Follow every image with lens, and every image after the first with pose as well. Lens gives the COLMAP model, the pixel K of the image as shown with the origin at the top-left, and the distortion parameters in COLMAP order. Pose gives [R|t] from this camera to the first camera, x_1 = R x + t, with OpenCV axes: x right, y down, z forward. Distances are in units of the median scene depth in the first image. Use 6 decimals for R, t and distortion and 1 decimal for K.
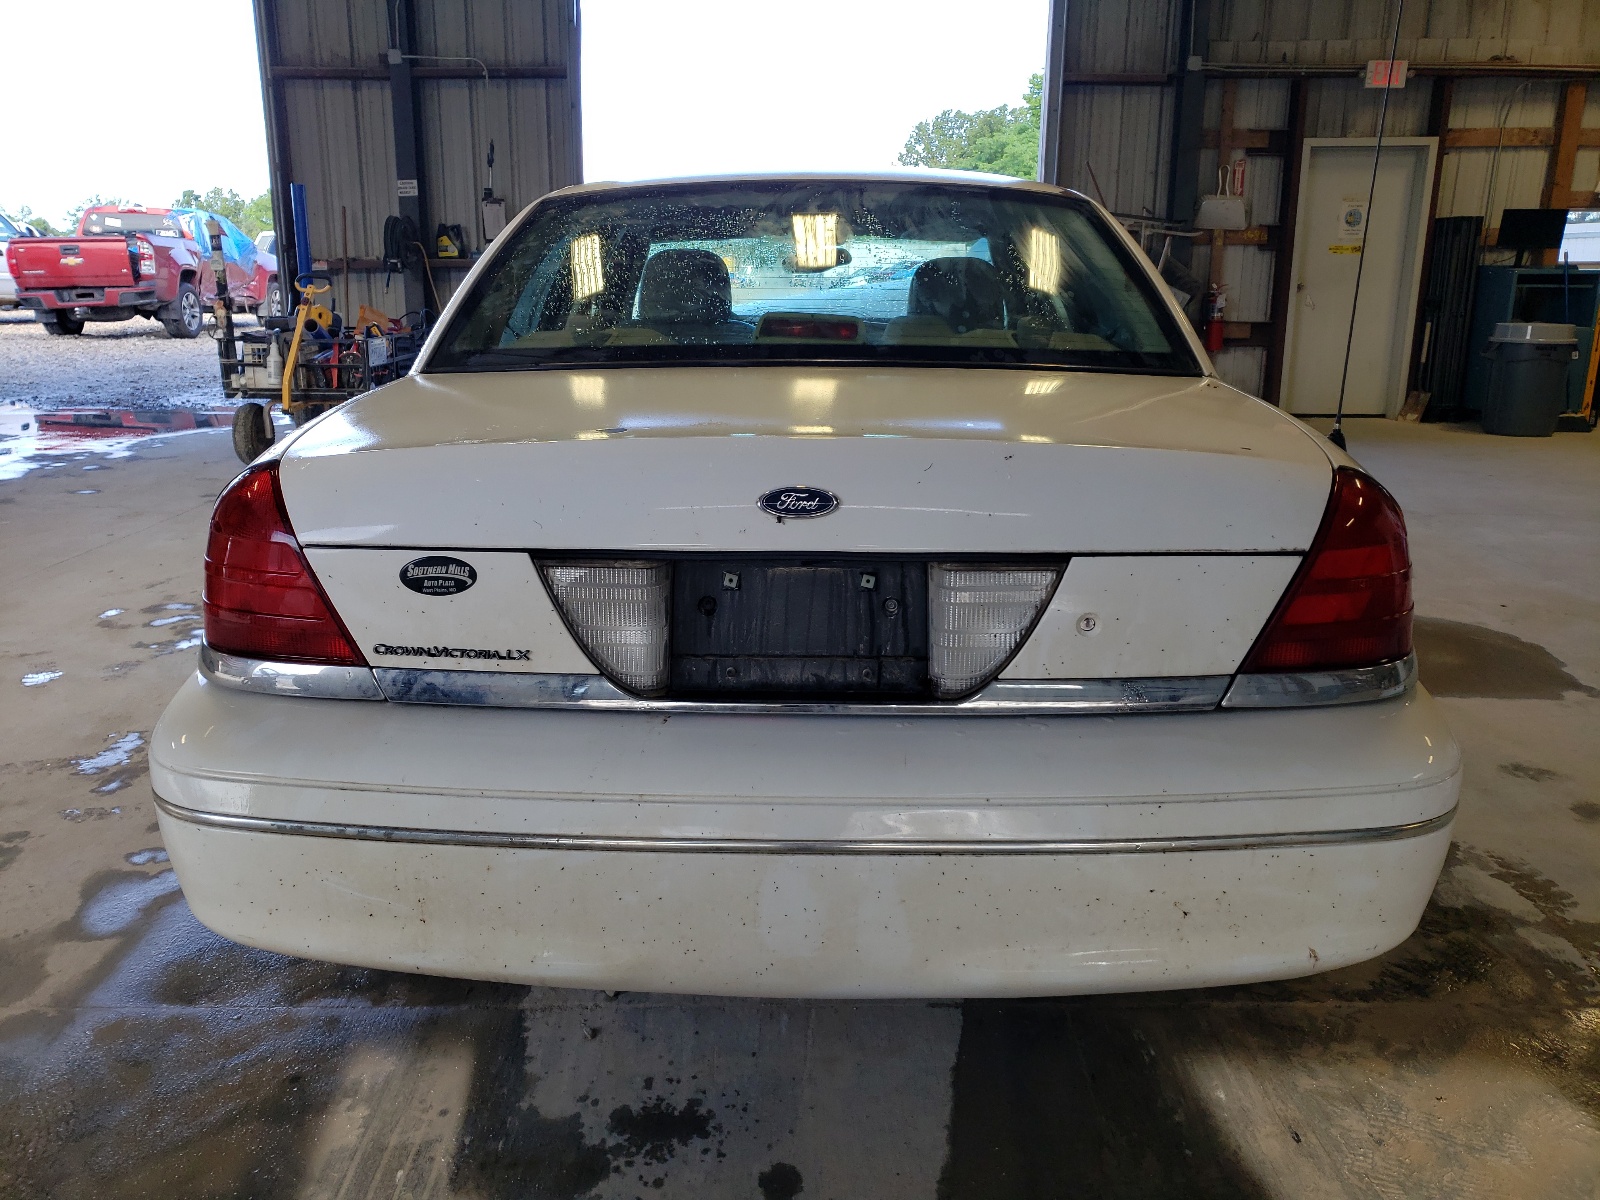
lens RADIAL K [[1241.4, 0, 789.5], [0, 1241.4, 595.1], [0, 0, 1]] dist [0.007372, 0.011358]
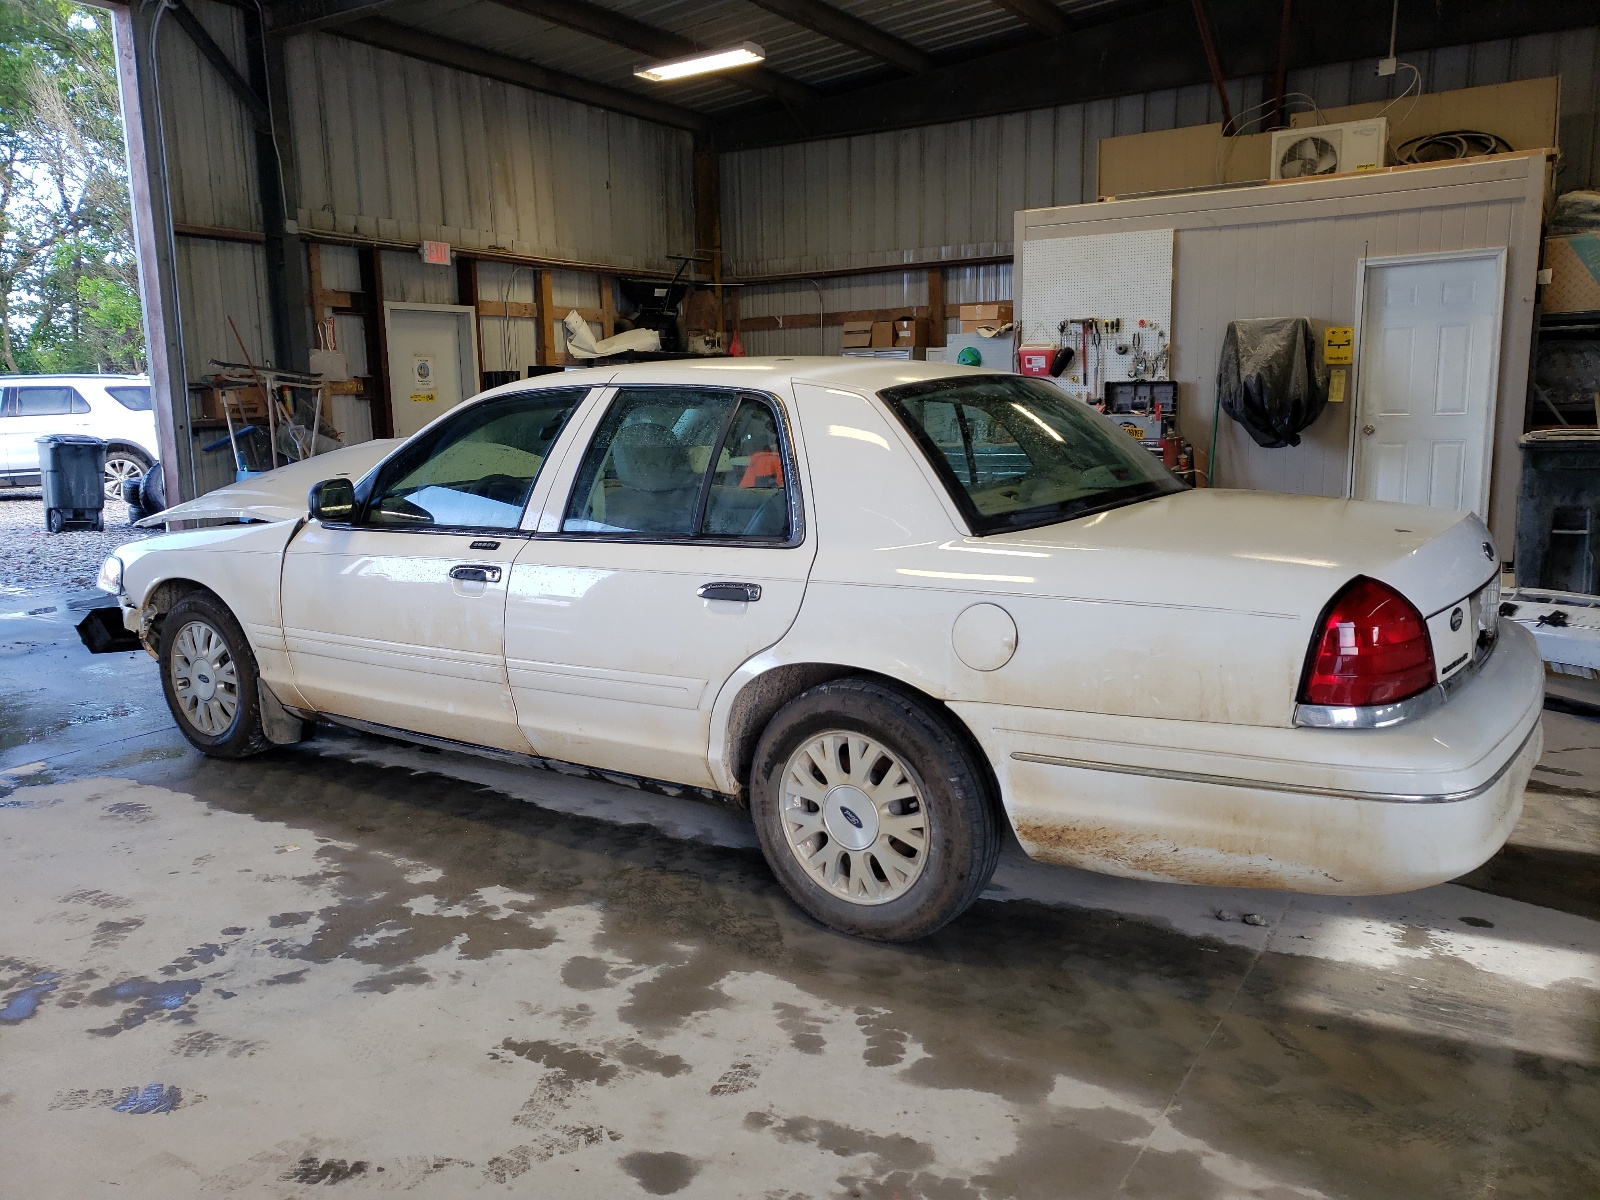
lens RADIAL K [[1241.4, 0, 794.4], [0, 1241.4, 596.3], [0, 0, 1]] dist [0.007372, 0.011358]
pose [[0.529493, -0.150629, 0.834834, -0.360995], [0.241925, 0.970055, 0.021586, -0.045265], [-0.813086, 0.190538, 0.550079, 0.137674]]
